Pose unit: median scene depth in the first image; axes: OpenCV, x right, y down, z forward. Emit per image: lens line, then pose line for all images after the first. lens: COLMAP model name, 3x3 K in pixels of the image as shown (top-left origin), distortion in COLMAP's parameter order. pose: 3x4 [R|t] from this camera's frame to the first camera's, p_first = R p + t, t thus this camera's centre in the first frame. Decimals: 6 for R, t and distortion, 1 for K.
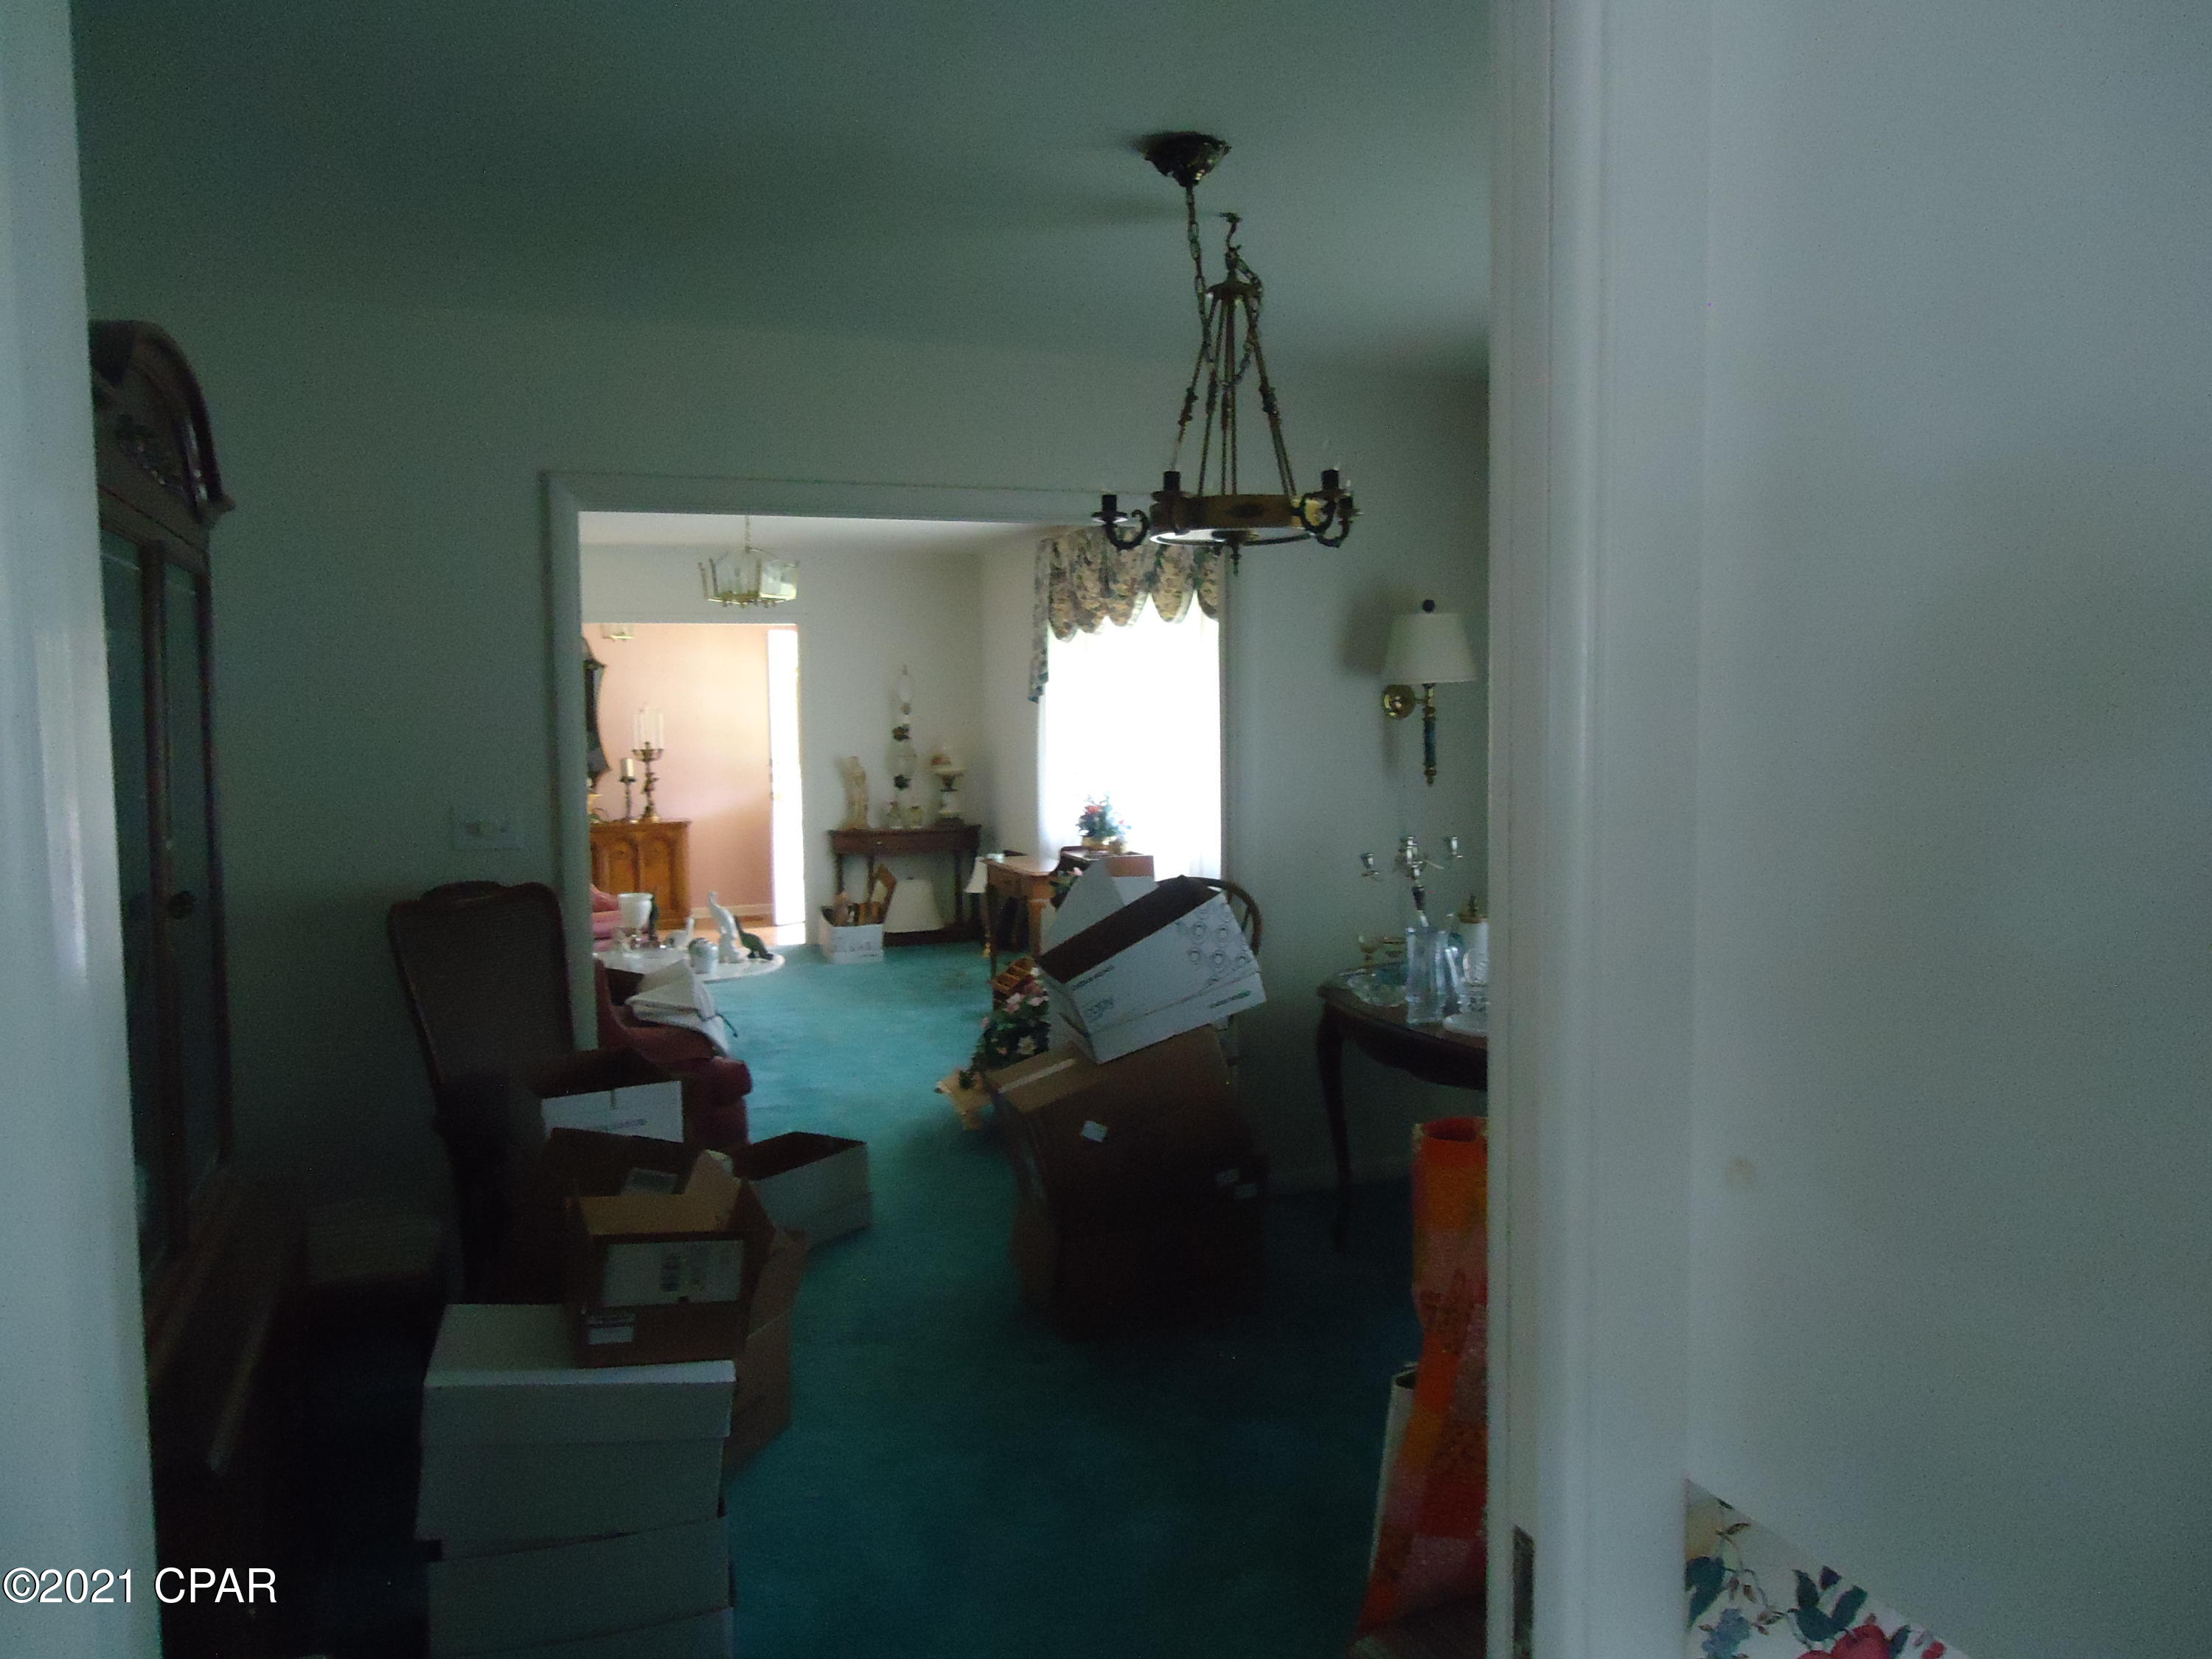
lens RADIAL K [[1650.1, 0, 1095.5], [0, 1650.1, 822.8], [0, 0, 1]] dist [0.000001, -0.001472]
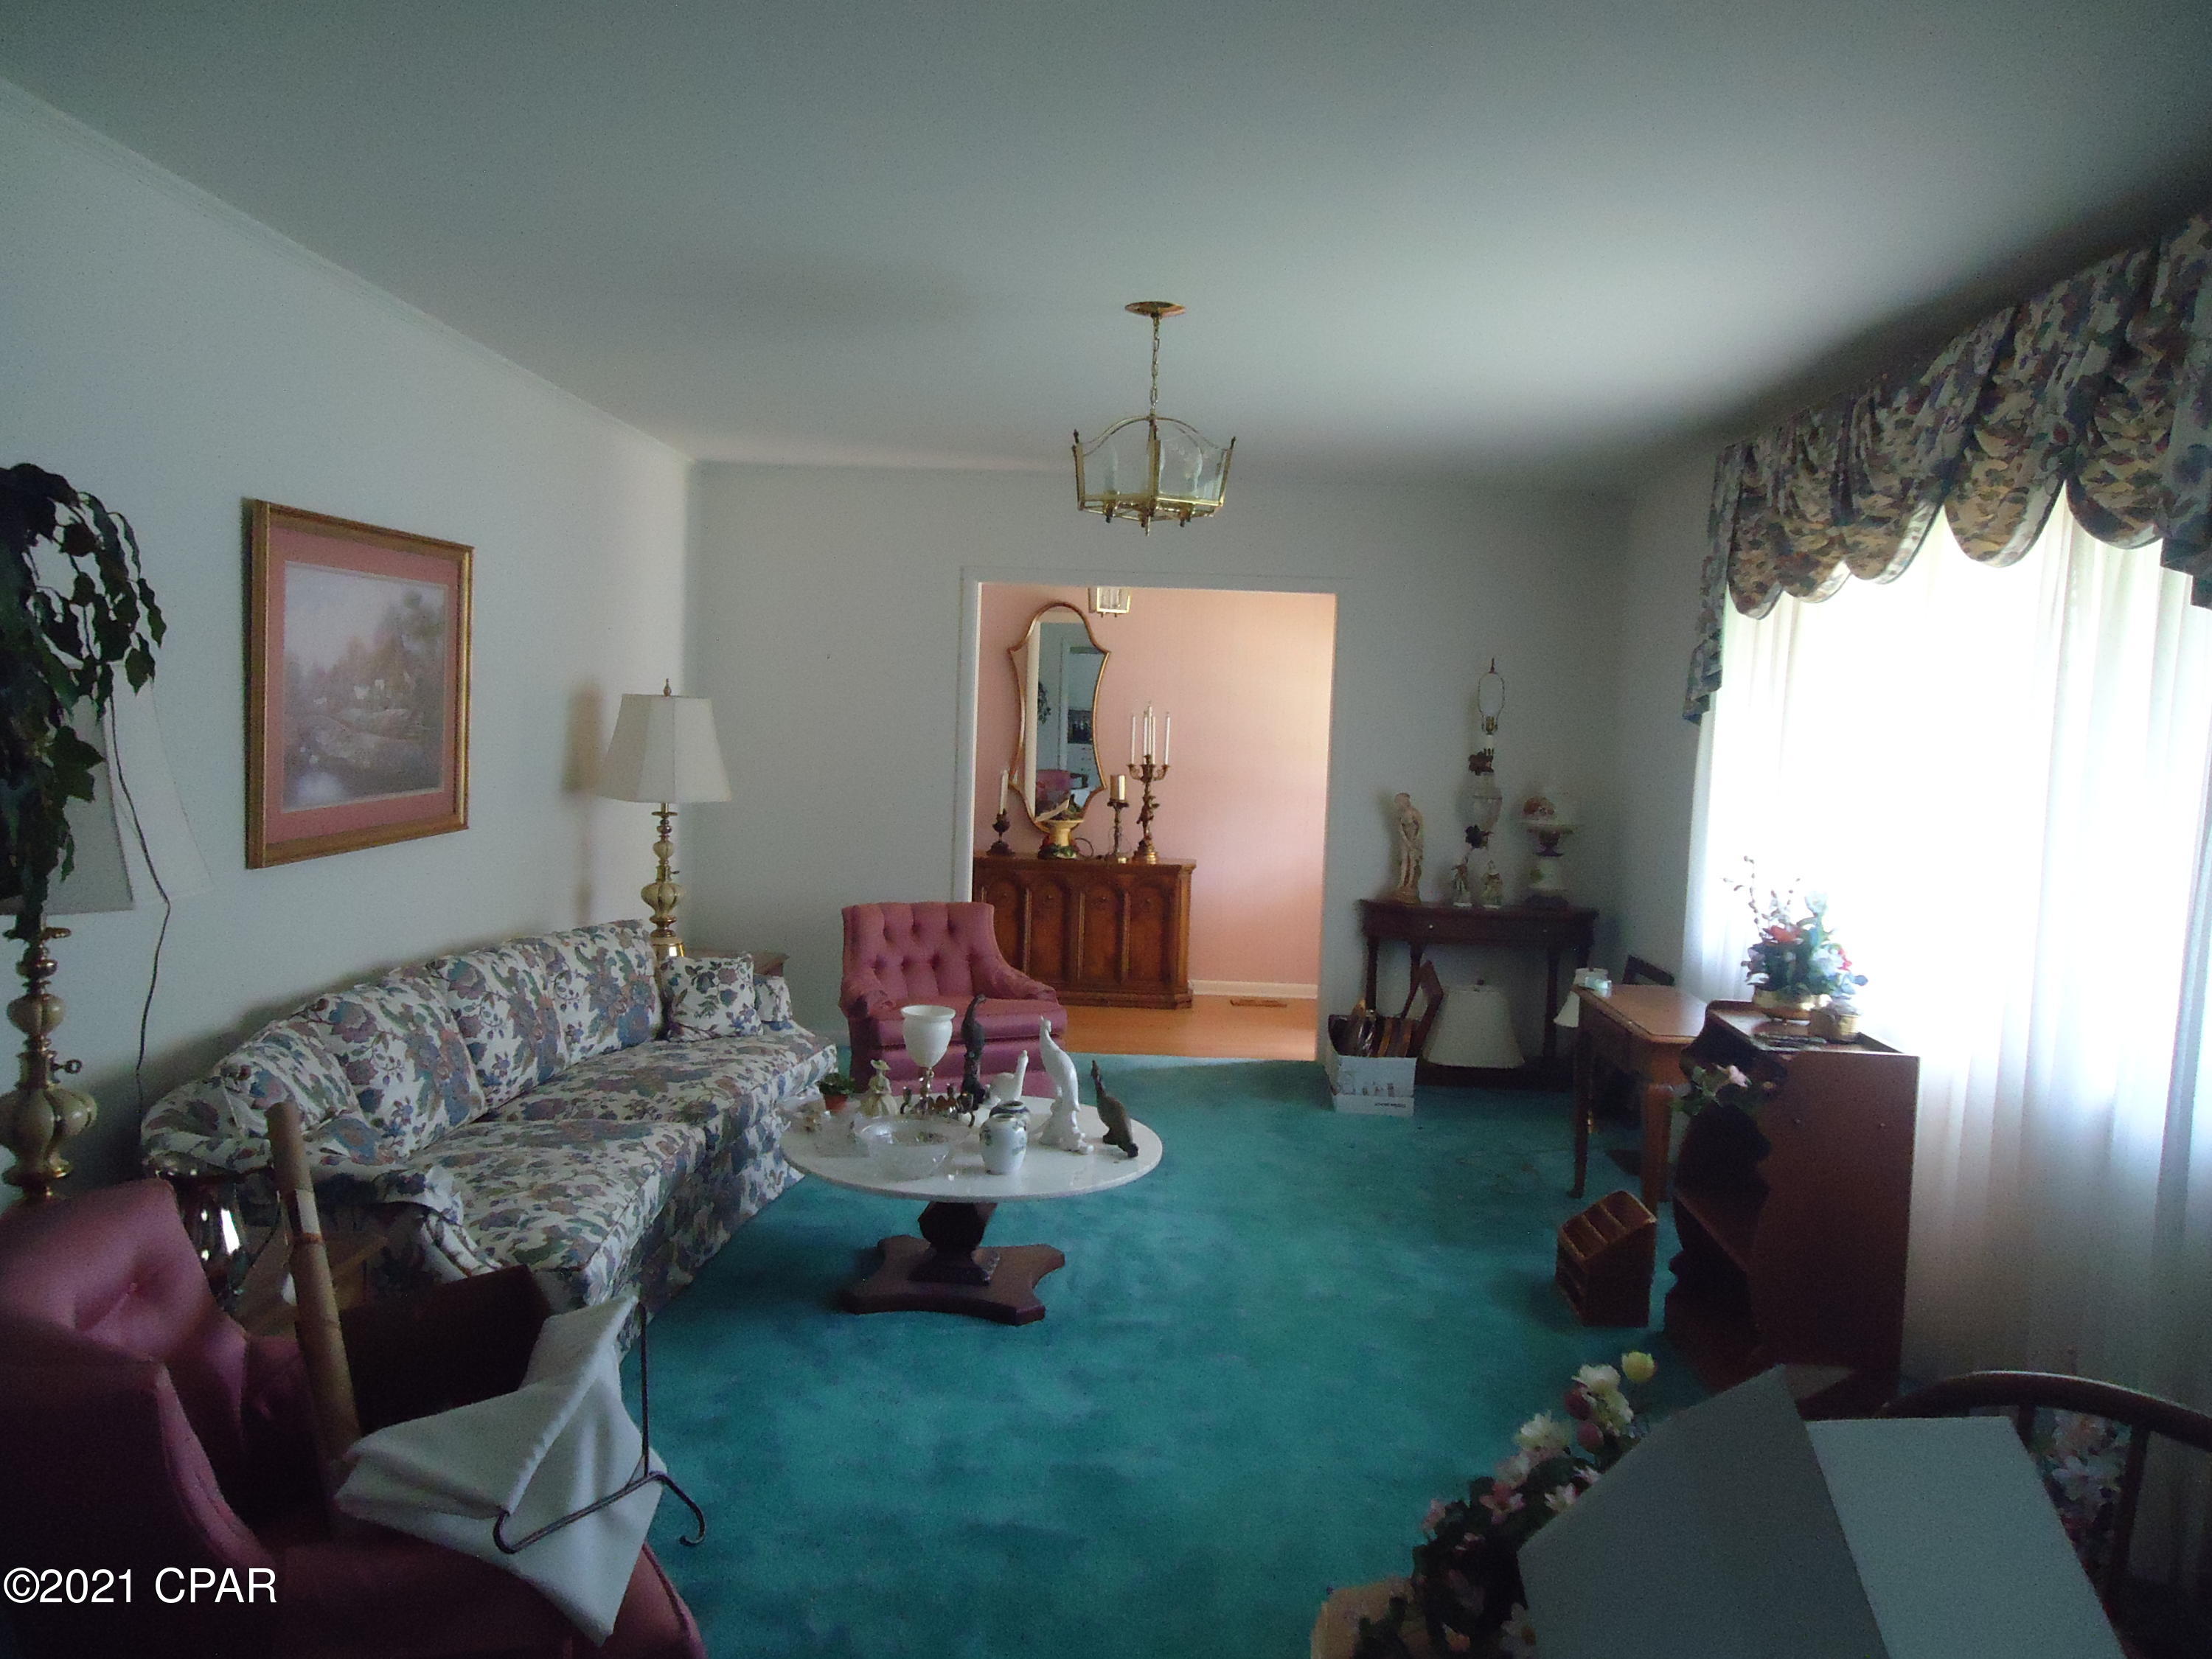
lens RADIAL K [[1650.1, 0, 1095.5], [0, 1650.1, 822.8], [0, 0, 1]] dist [0.000001, -0.001472]
pose [[0.918496, 0.071079, -0.388989, -0.000942], [-0.076496, 0.997069, 0.001565, -0.021348], [0.387960, 0.028319, 0.921241, 0.365780]]
